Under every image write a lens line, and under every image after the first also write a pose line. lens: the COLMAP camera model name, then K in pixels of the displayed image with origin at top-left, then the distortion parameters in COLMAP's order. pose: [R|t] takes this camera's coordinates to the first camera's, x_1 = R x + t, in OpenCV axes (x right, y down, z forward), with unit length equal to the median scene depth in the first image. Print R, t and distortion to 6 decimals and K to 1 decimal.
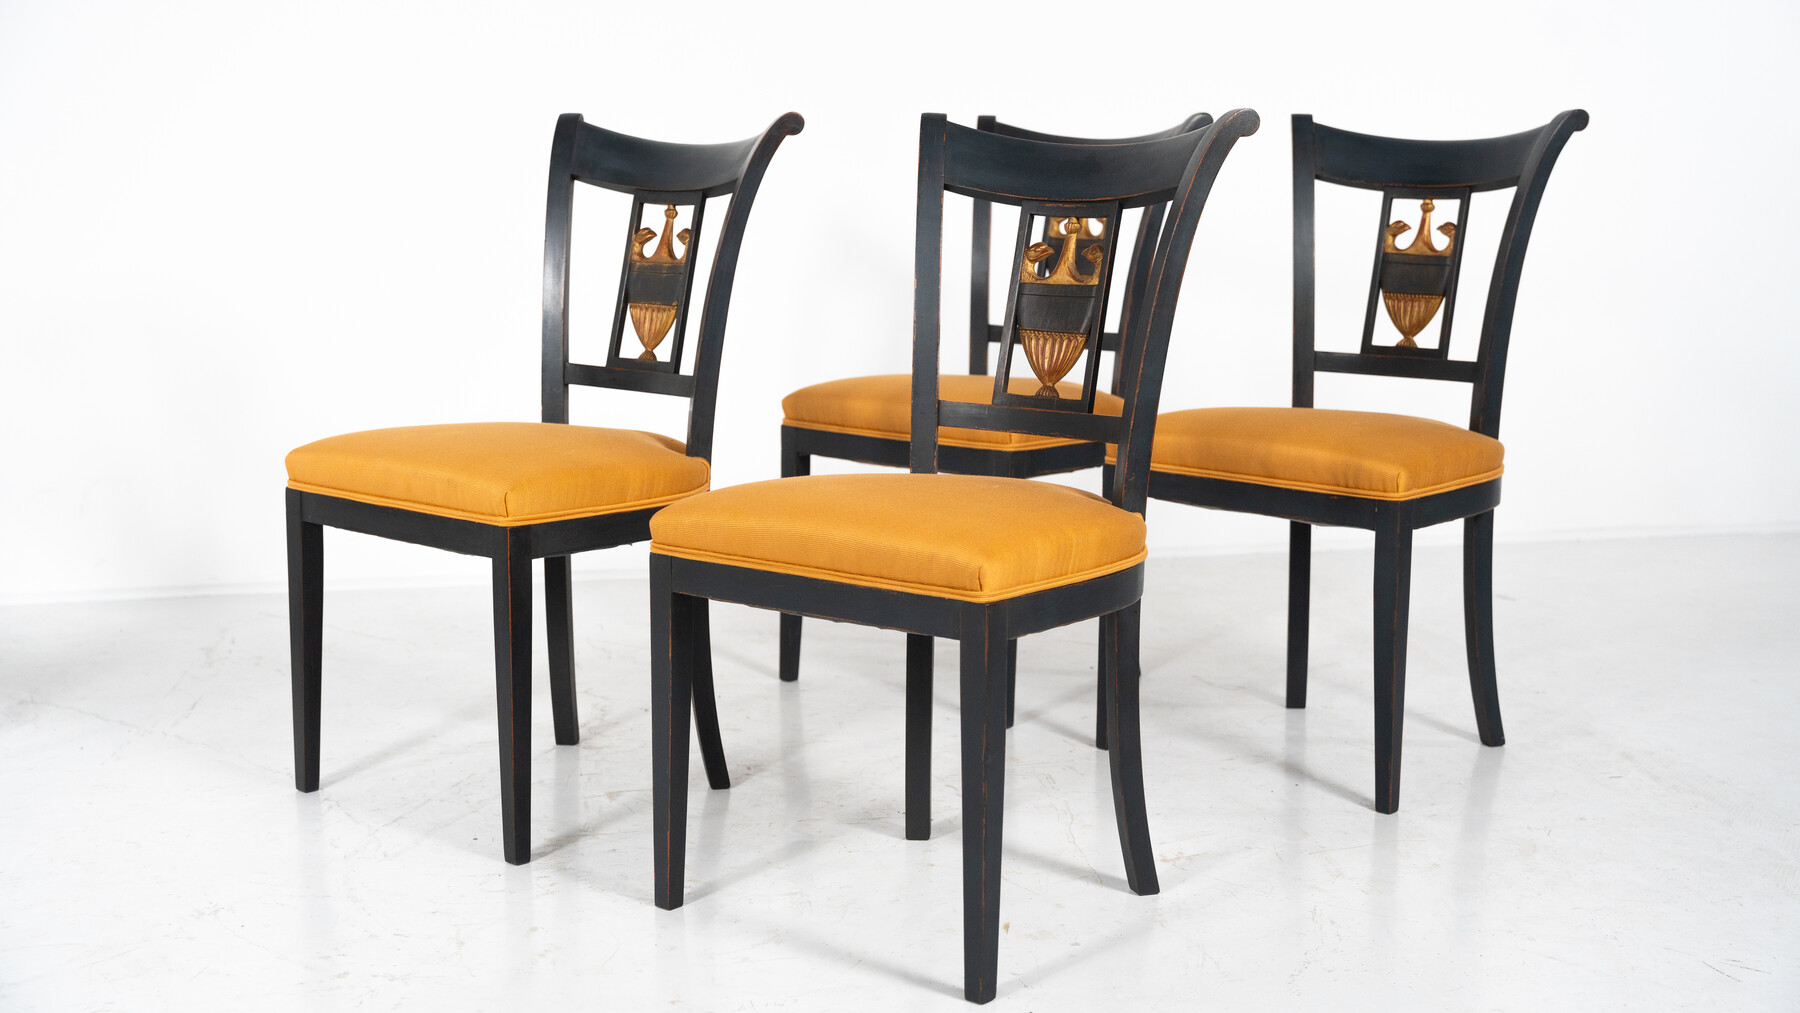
lens RADIAL K [[2326.9, 0, 905.7], [0, 2326.9, 500.1], [0, 0, 1]] dist [0.001543, 0.000000]
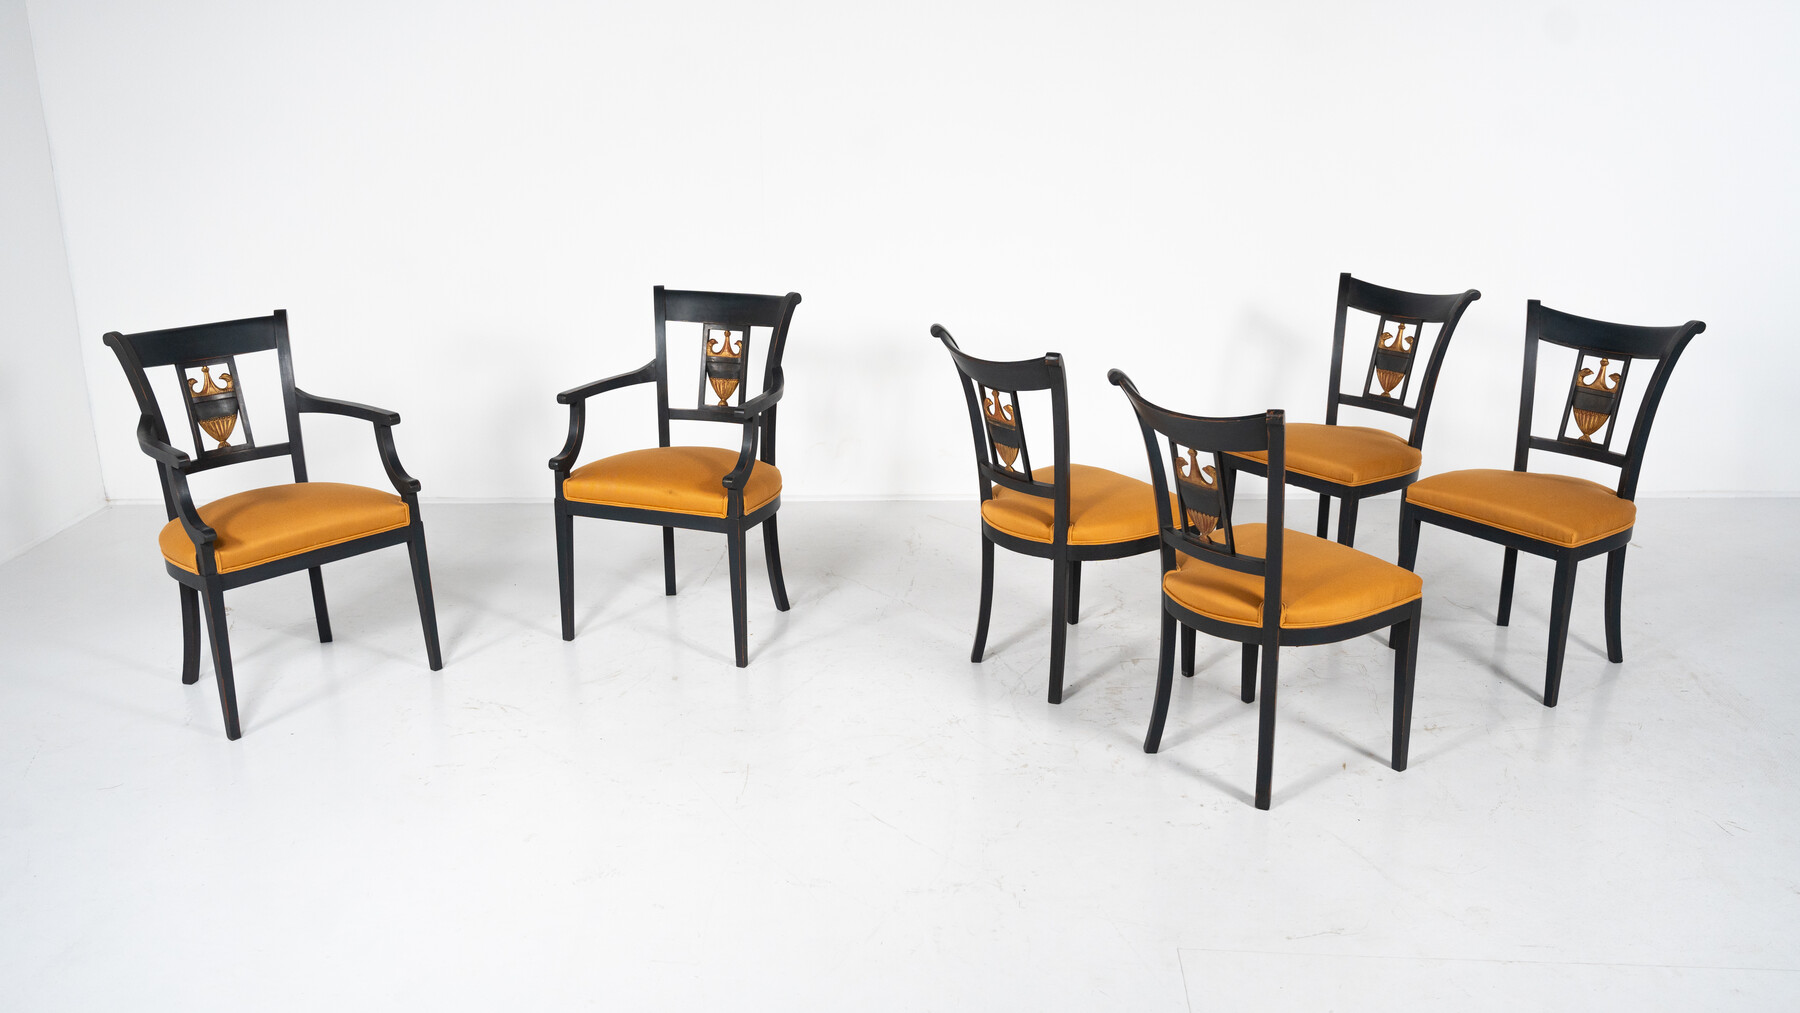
lens RADIAL K [[1500.2, 0, 907.3], [0, 1500.2, 509.8], [0, 0, 1]] dist [-0.001964, 0.007807]
pose [[0.977172, 0.058288, -0.204295, -0.060318], [-0.030850, 0.990365, 0.135001, -0.163182], [0.210196, -0.125617, 0.969556, -0.257499]]
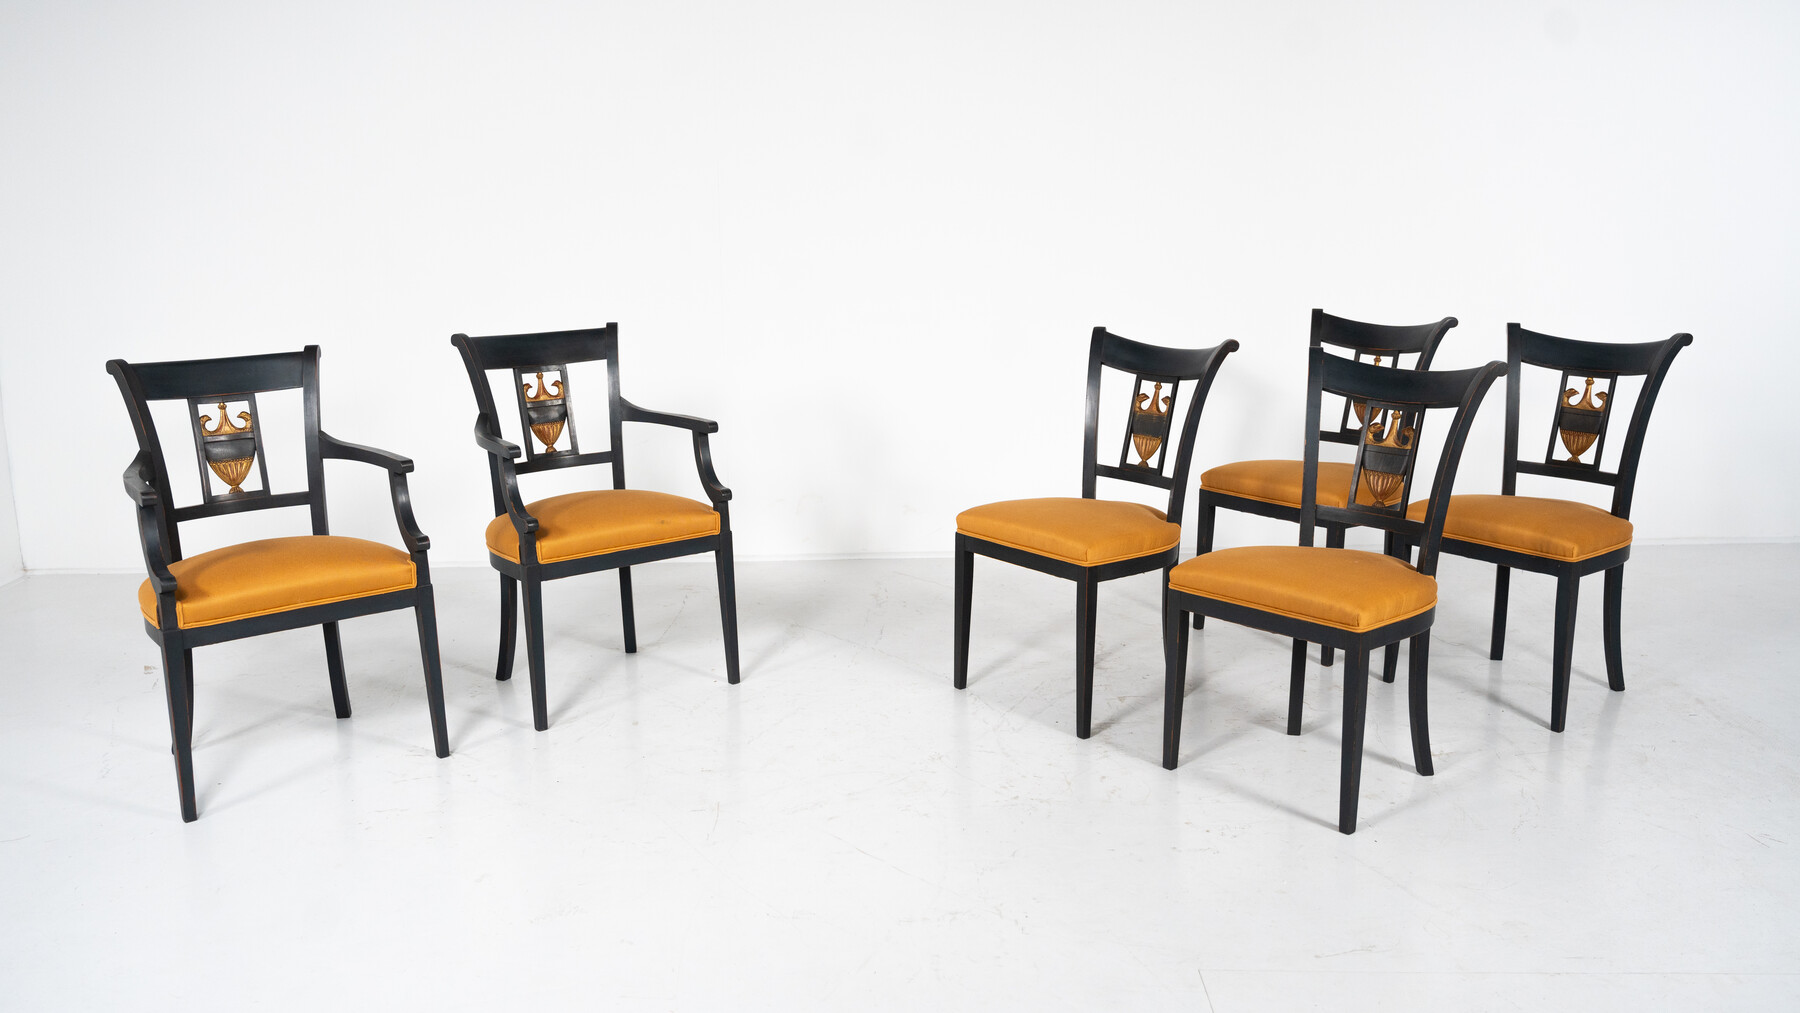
lens RADIAL K [[1500.2, 0, 903.5], [0, 1500.2, 505.6], [0, 0, 1]] dist [-0.001964, 0.007807]
pose [[0.984825, 0.027694, -0.171327, -0.093439], [-0.019440, 0.998576, 0.049671, -0.084327], [0.172459, -0.045587, 0.983961, -0.214362]]
